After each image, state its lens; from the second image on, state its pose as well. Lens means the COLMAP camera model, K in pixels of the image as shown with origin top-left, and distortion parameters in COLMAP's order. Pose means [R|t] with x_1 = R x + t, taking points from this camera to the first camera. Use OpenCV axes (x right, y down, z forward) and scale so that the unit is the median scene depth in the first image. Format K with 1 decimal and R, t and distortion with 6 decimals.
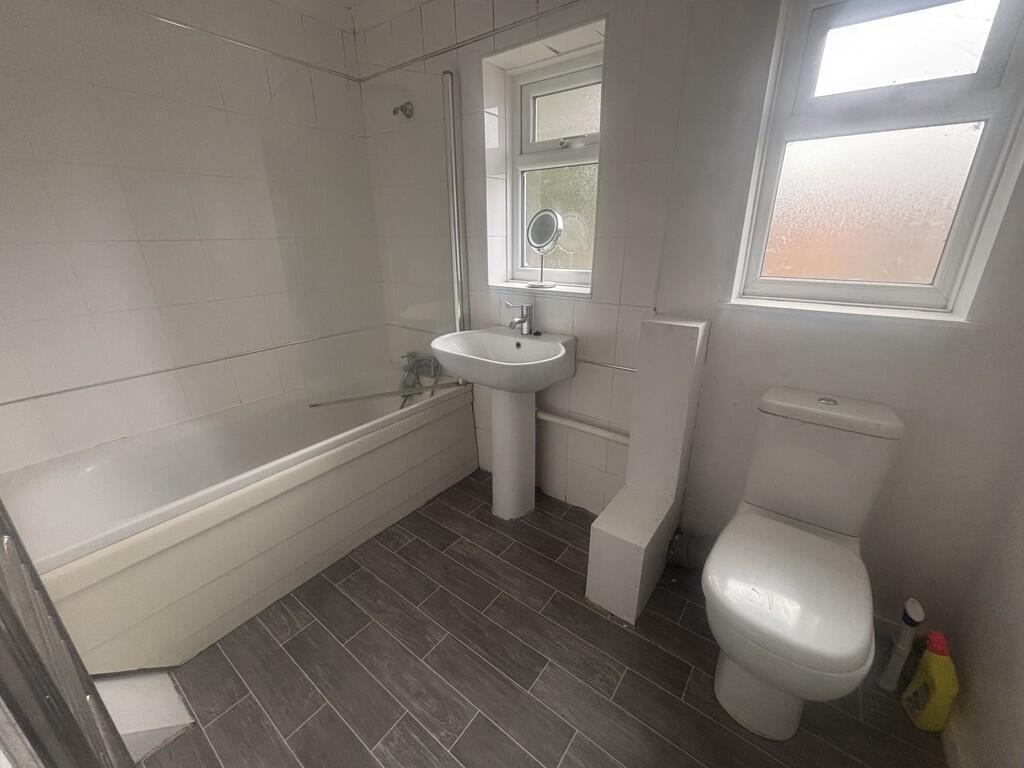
lens RADIAL K [[412.5, 0, 512.5], [0, 412.5, 381.8], [0, 0, 1]] dist [0.002411, 0.001190]
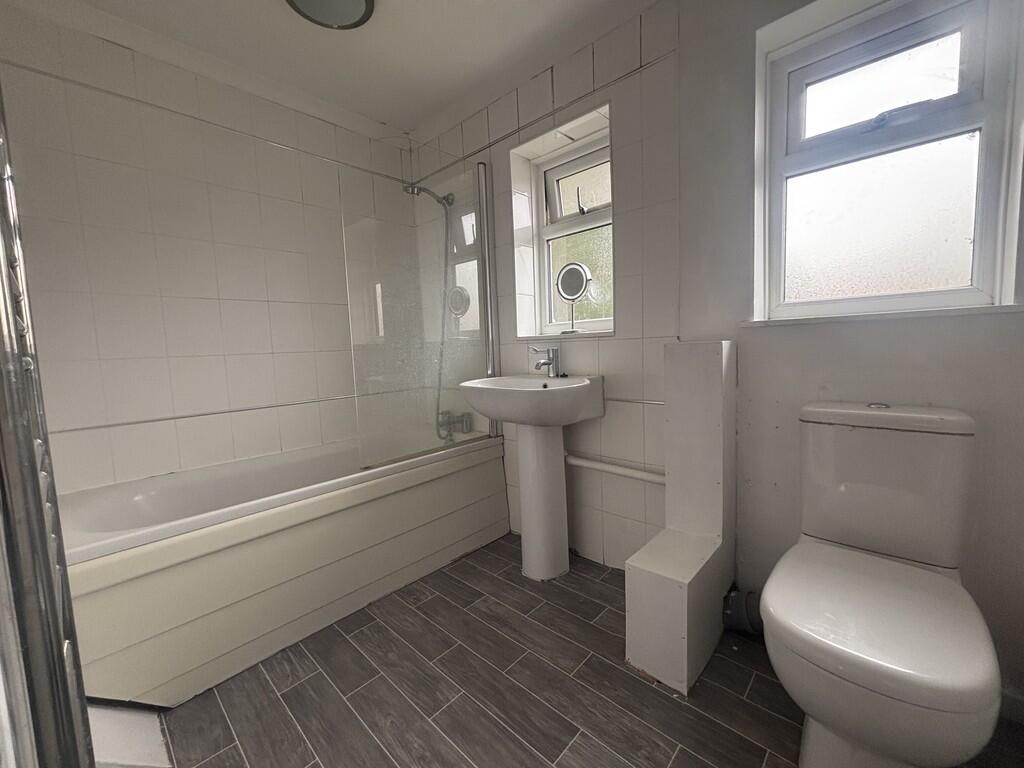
lens RADIAL K [[412.5, 0, 510.9], [0, 412.5, 381.7], [0, 0, 1]] dist [0.002411, 0.001190]
pose [[0.993682, -0.023284, -0.109794, 0.039911], [-0.005513, 0.966938, -0.254952, 0.151895], [0.112100, 0.253947, 0.960700, 0.015003]]
